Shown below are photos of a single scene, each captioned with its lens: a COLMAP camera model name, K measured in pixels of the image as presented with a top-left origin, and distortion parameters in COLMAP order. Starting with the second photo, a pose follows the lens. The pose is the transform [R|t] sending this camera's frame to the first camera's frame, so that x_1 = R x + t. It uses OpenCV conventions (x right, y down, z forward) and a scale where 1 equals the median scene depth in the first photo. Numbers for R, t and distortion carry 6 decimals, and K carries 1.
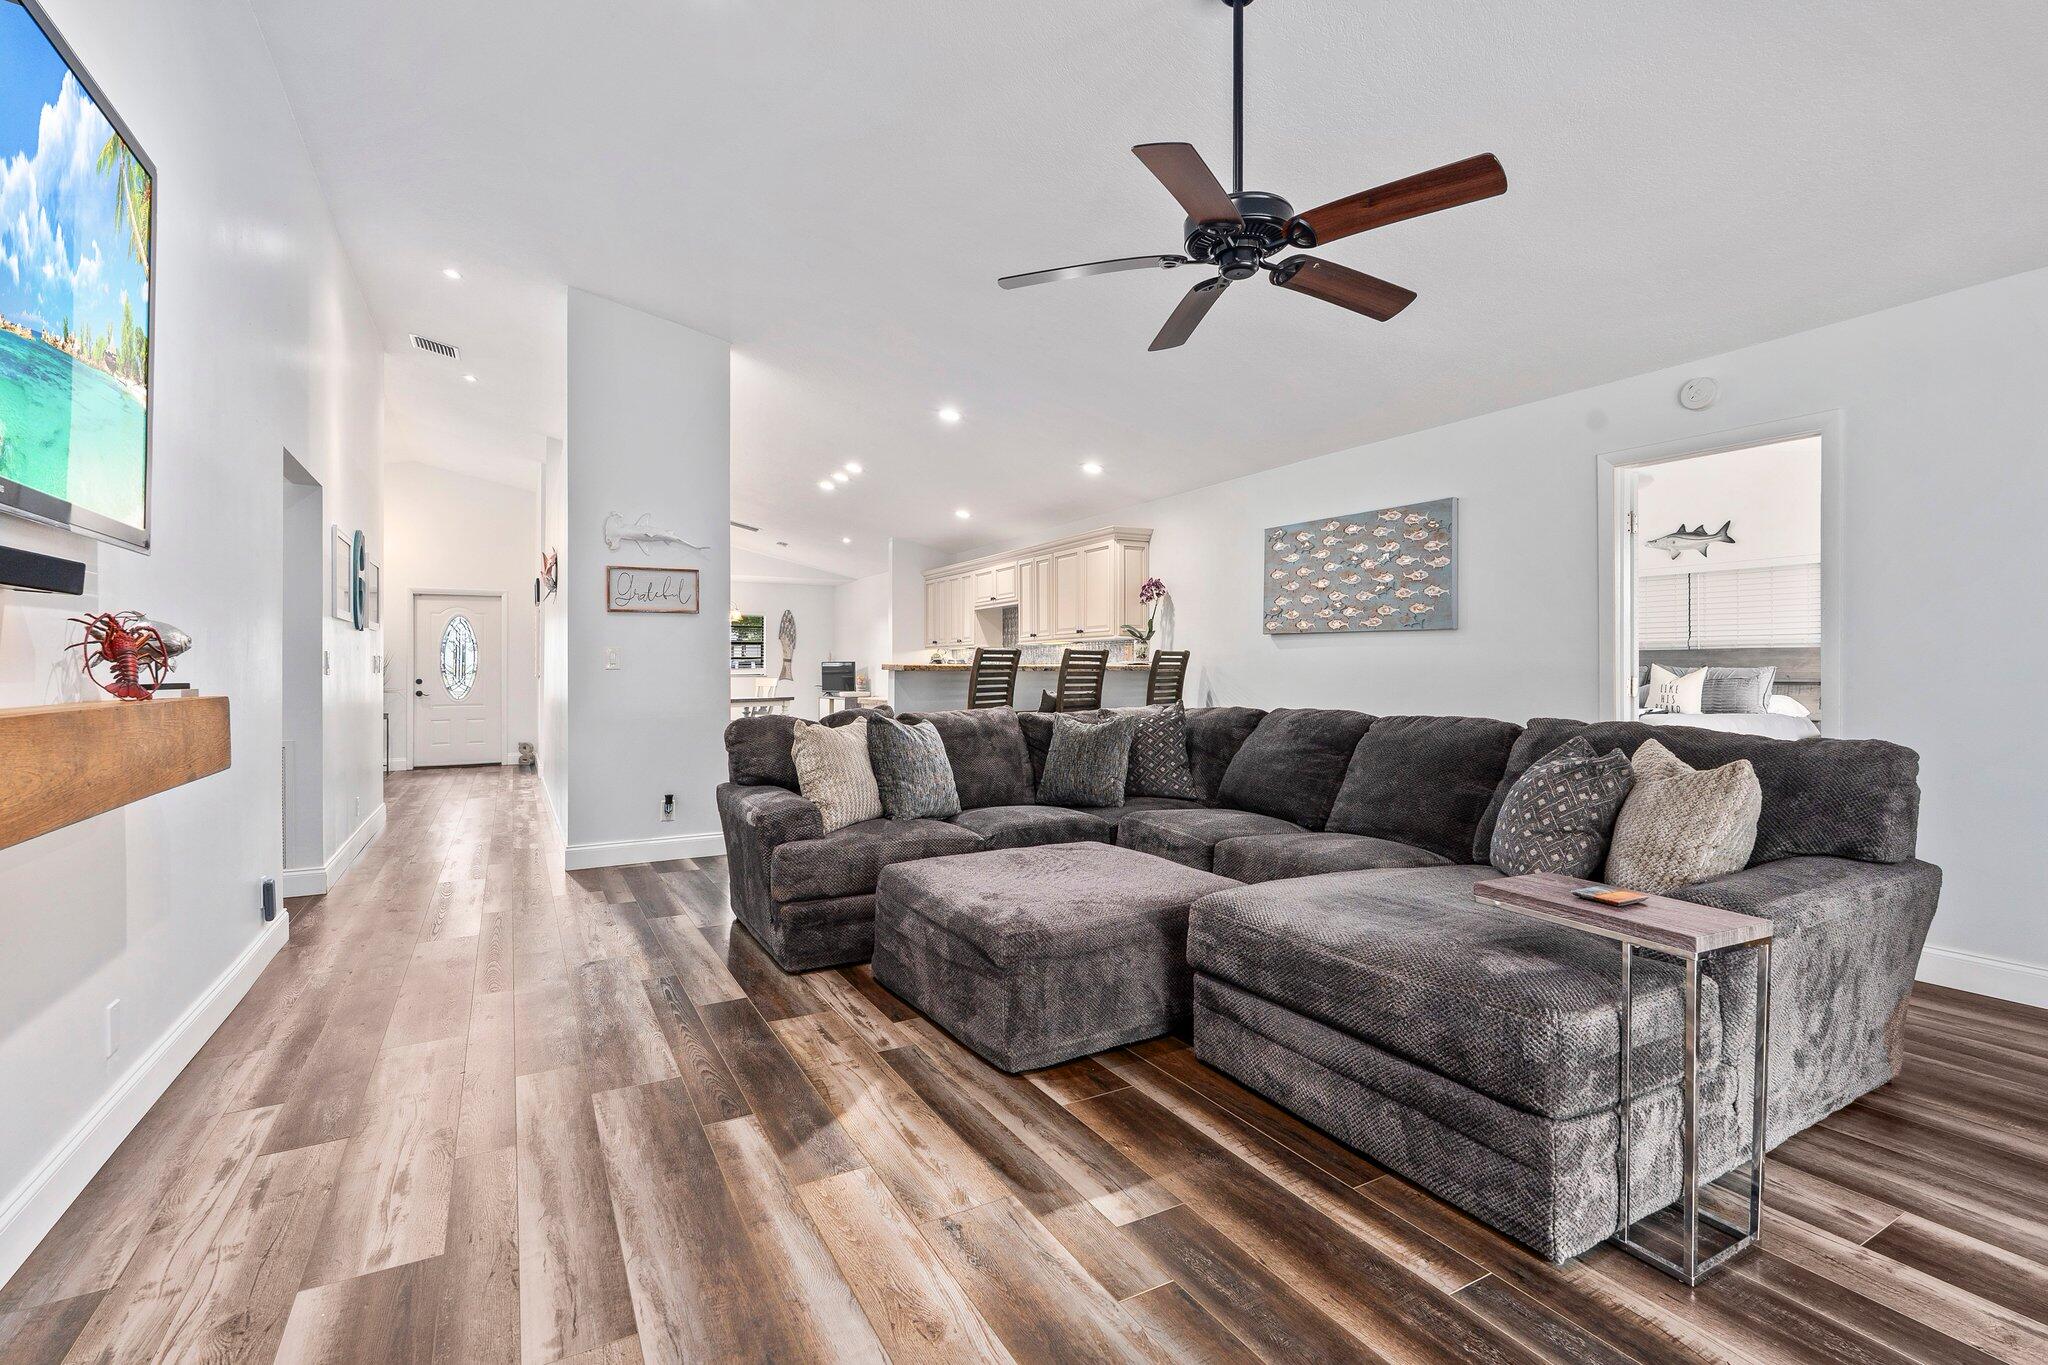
lens RADIAL K [[897.8, 0, 1023.5], [0, 897.8, 662.8], [0, 0, 1]] dist [-0.006112, 0.001535]
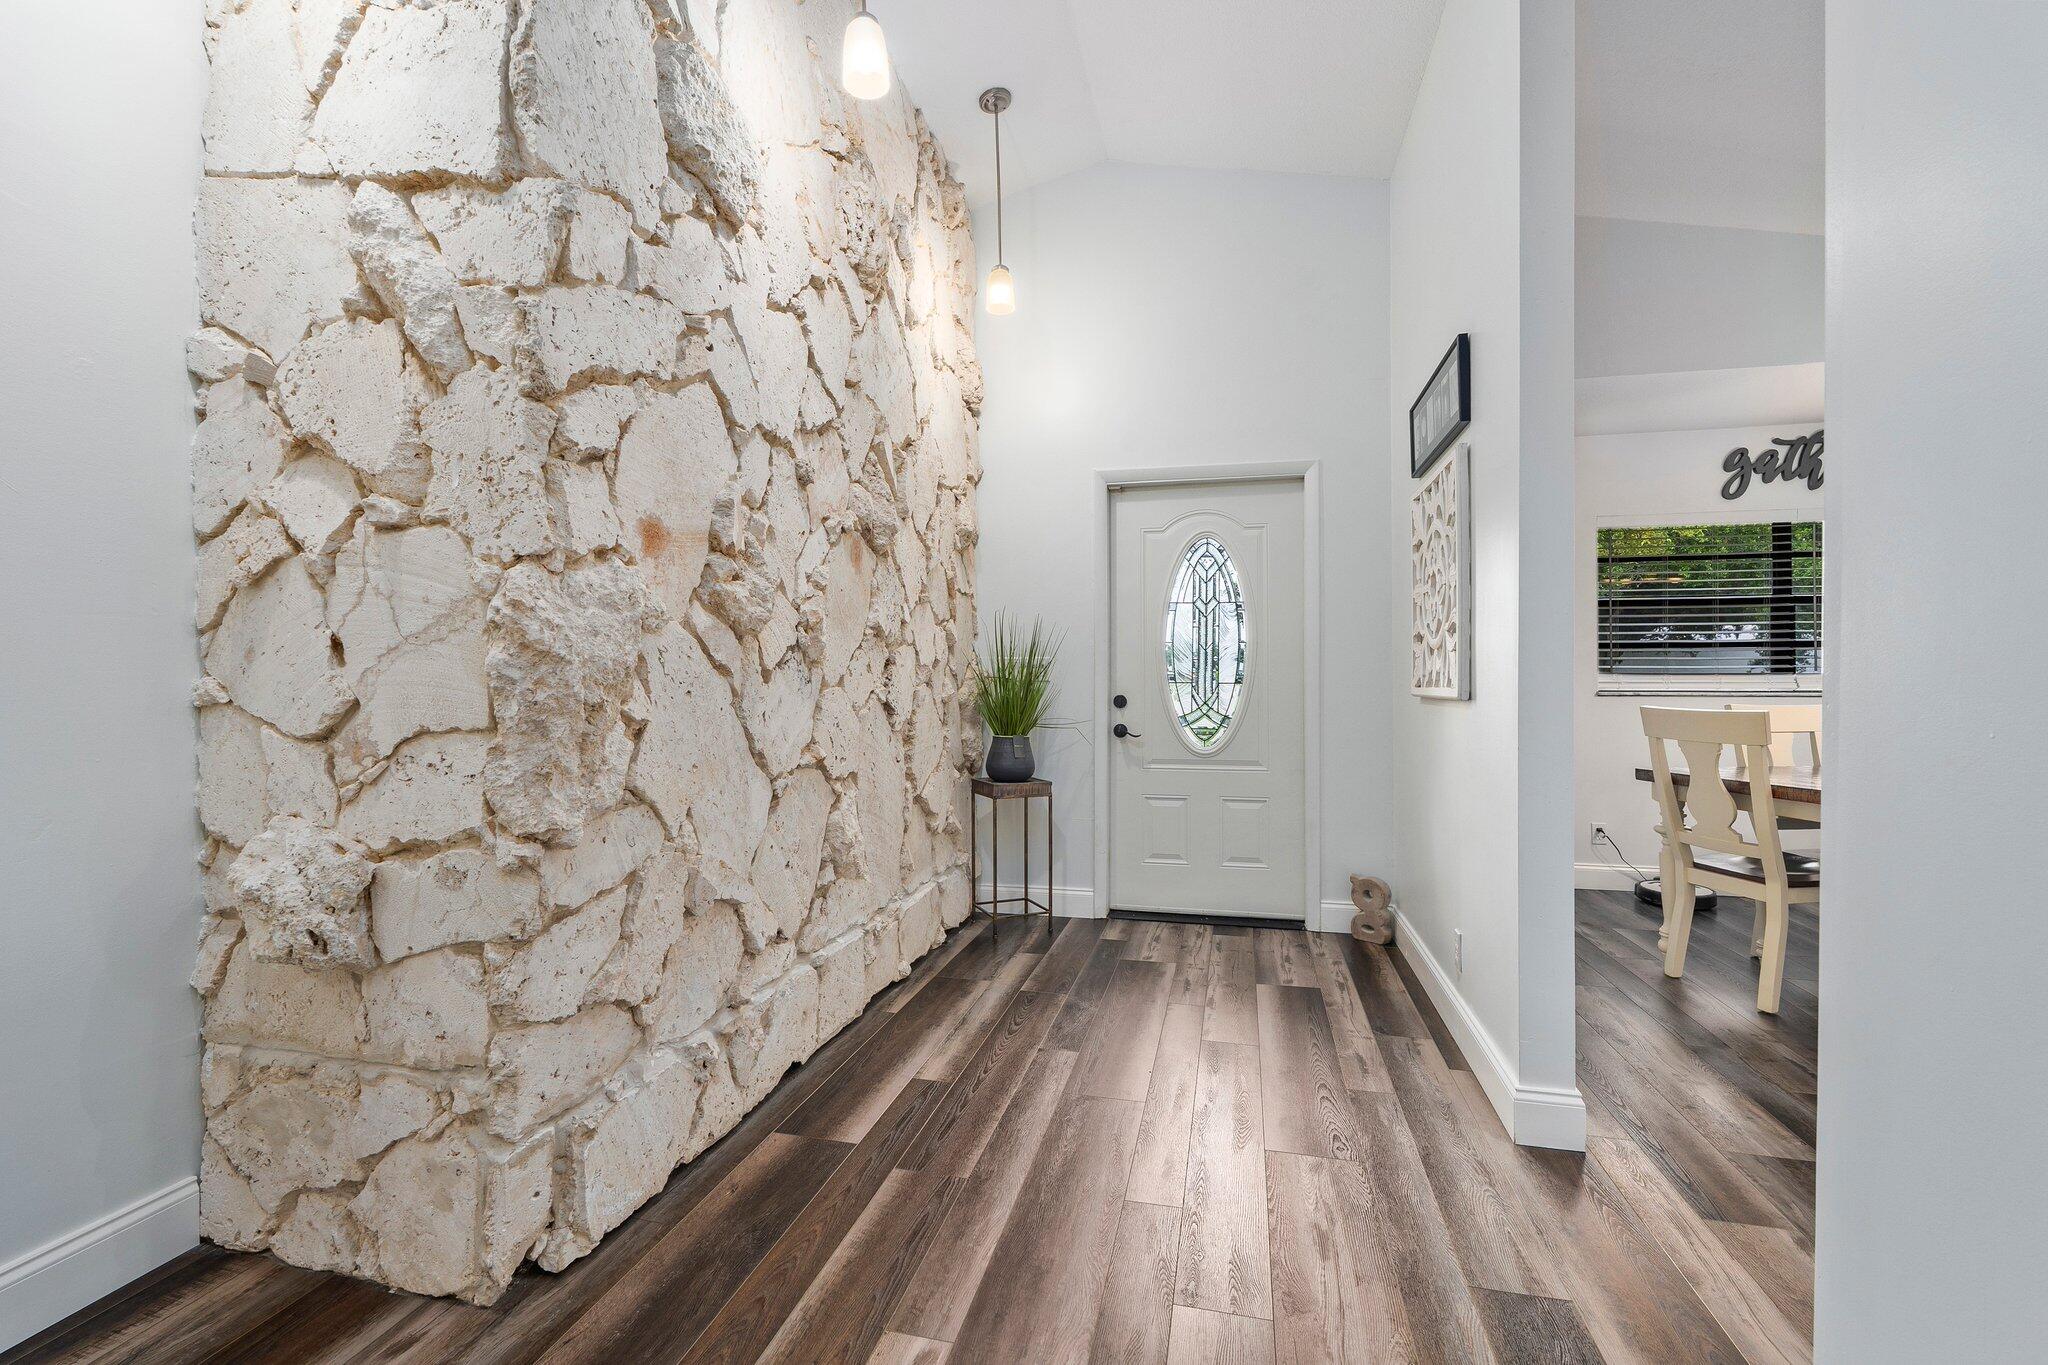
lens RADIAL K [[897.8, 0, 1015.6], [0, 897.8, 675.4], [0, 0, 1]] dist [-0.006112, 0.001535]
pose [[0.722334, 0.003820, -0.691534, -0.509771], [-0.000719, 0.999988, 0.004773, 0.008847], [0.691544, -0.002950, 0.722328, 0.801323]]
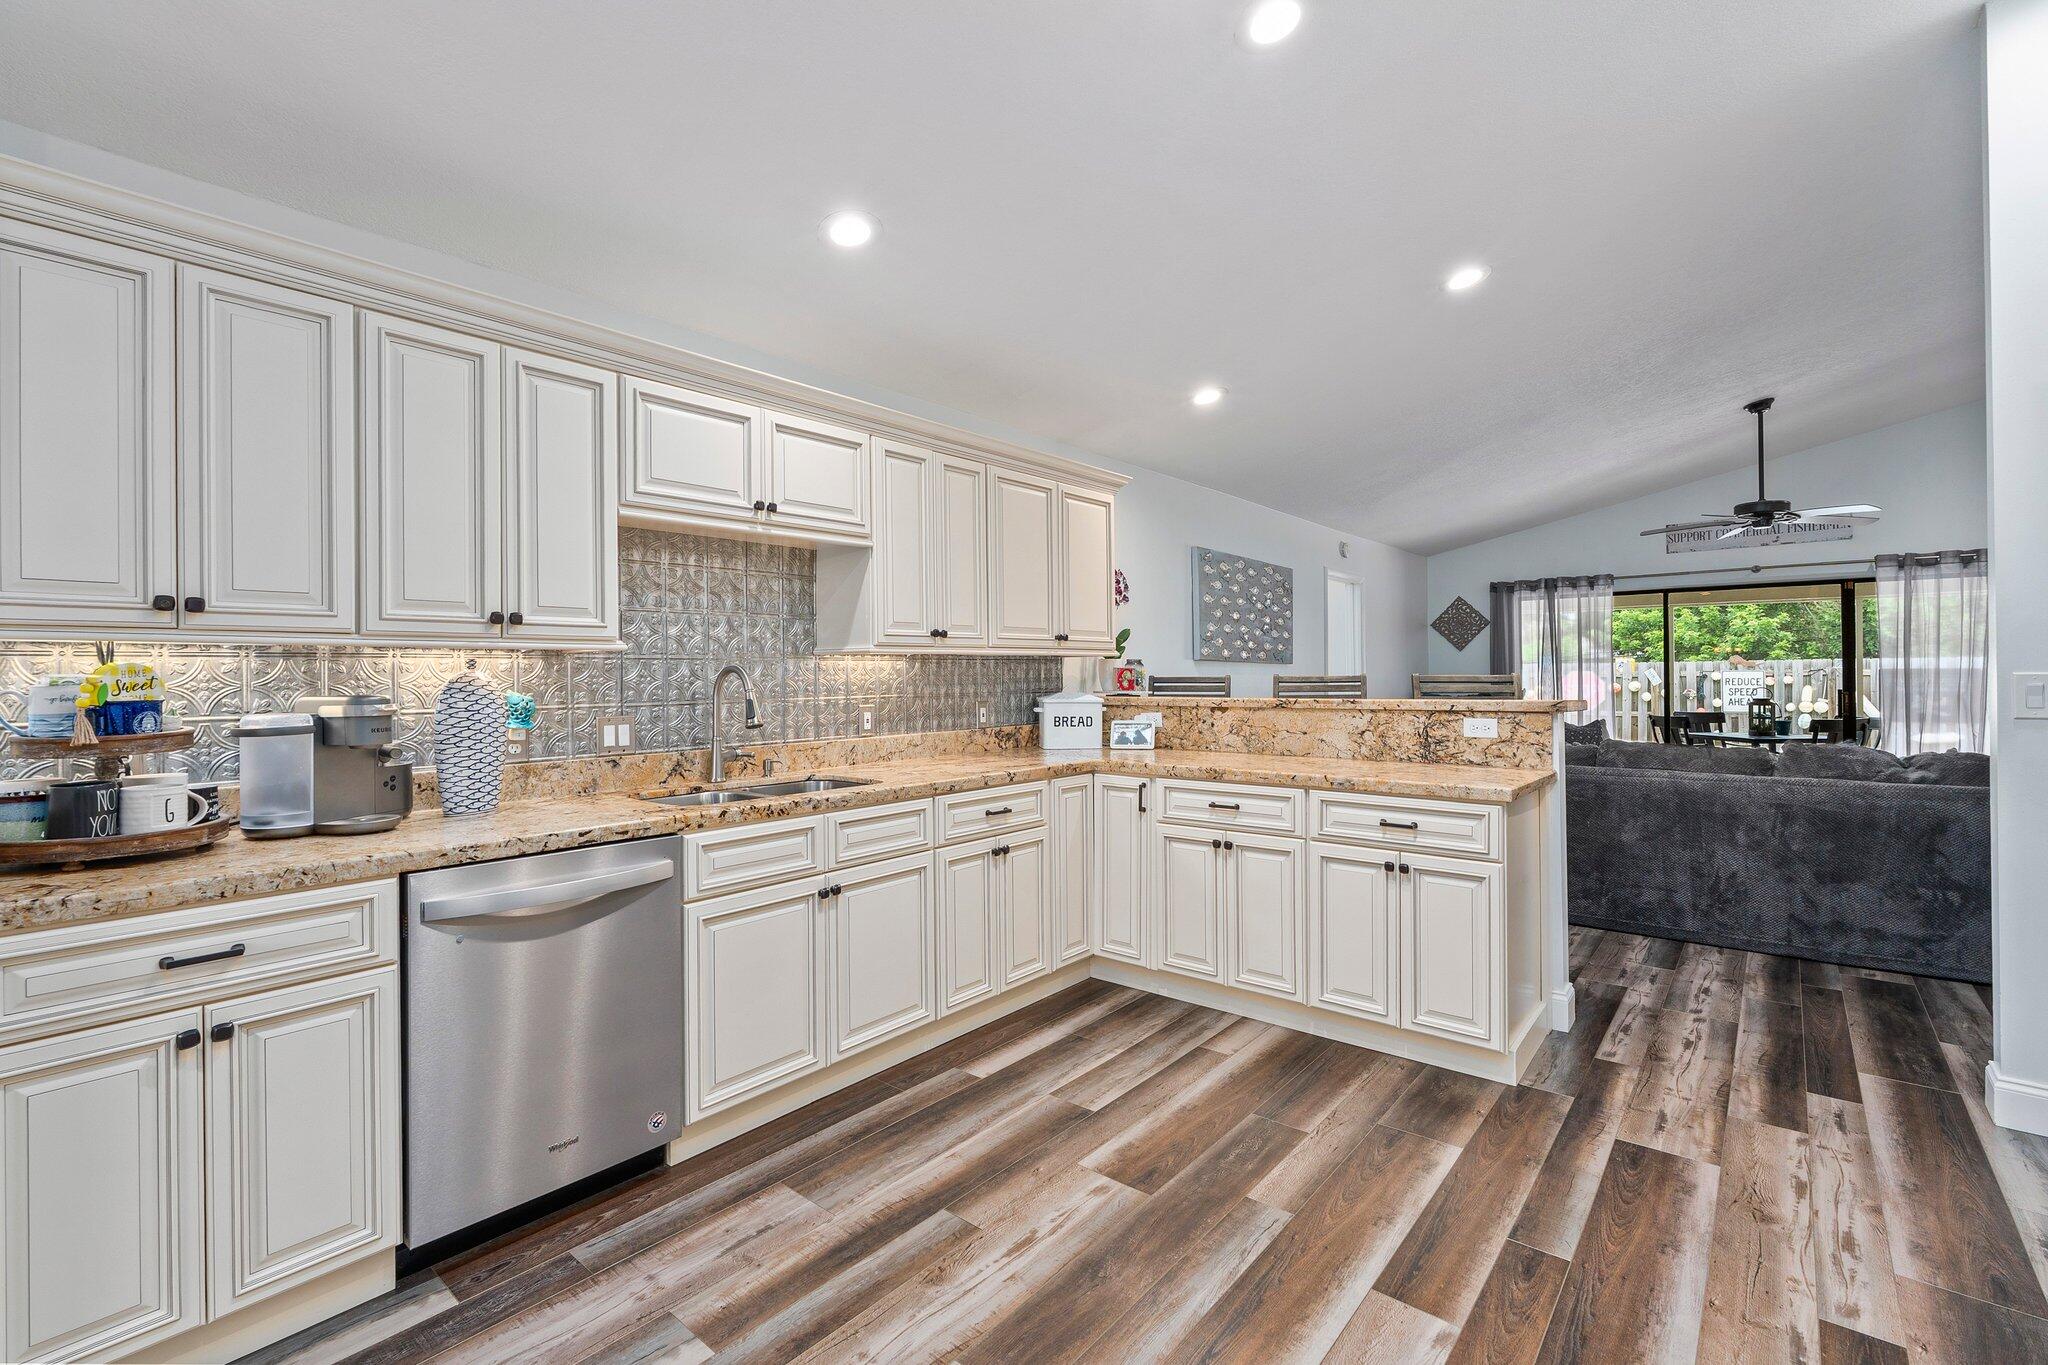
lens RADIAL K [[897.8, 0, 1017.4], [0, 897.8, 670.1], [0, 0, 1]] dist [-0.006112, 0.001535]
pose [[-0.337500, 0.006683, 0.941302, -0.372857], [-0.000664, 0.999973, -0.007338, -0.009680], [-0.941325, -0.003102, -0.337487, 1.022628]]
